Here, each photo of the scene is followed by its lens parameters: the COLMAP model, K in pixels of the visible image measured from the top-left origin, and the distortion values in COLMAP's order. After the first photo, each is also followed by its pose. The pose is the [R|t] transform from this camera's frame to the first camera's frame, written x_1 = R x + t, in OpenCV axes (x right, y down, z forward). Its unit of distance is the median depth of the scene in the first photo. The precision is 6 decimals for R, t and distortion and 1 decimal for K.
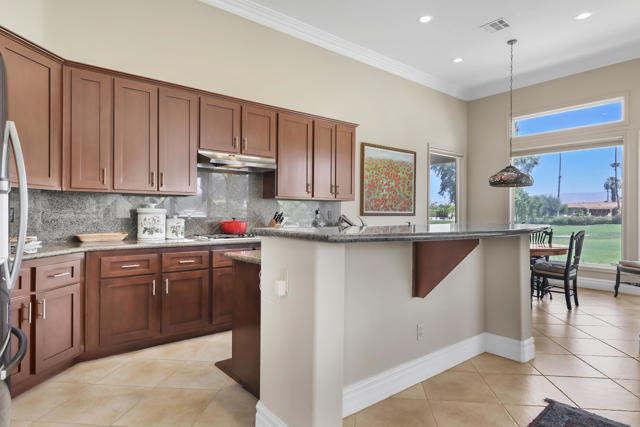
lens RADIAL K [[361.5, 0, 315.2], [0, 361.5, 213.5], [0, 0, 1]] dist [0.002841, -0.001056]
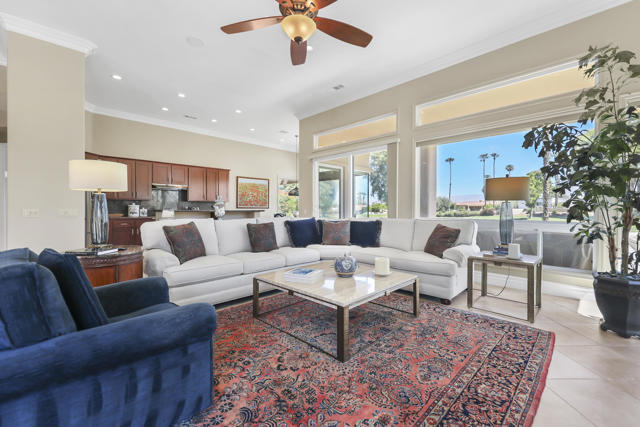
lens RADIAL K [[280.9, 0, 331.2], [0, 280.9, 215.4], [0, 0, 1]] dist [0.003139, 0.000028]
pose [[0.989044, -0.004174, 0.147560, 0.414876], [0.001165, 0.999790, 0.020473, 0.013597], [-0.147615, -0.020077, 0.988841, -0.772226]]
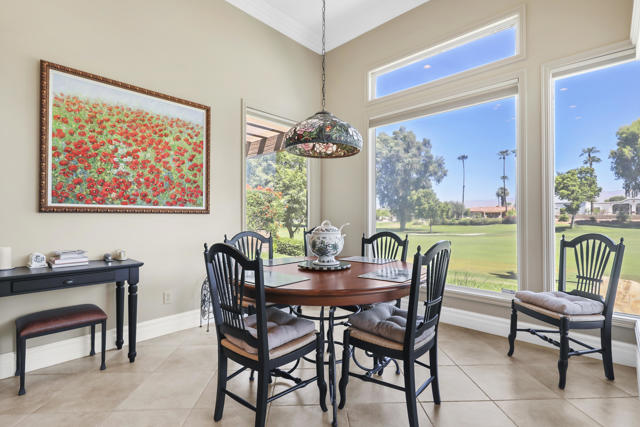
lens RADIAL K [[309.8, 0, 321.5], [0, 309.8, 214.6], [0, 0, 1]] dist [0.001734, -0.000008]
pose [[0.987195, -0.004018, 0.159469, 0.394369], [0.005417, 0.999951, -0.008337, 0.013361], [-0.159427, 0.009094, 0.987168, 0.483054]]
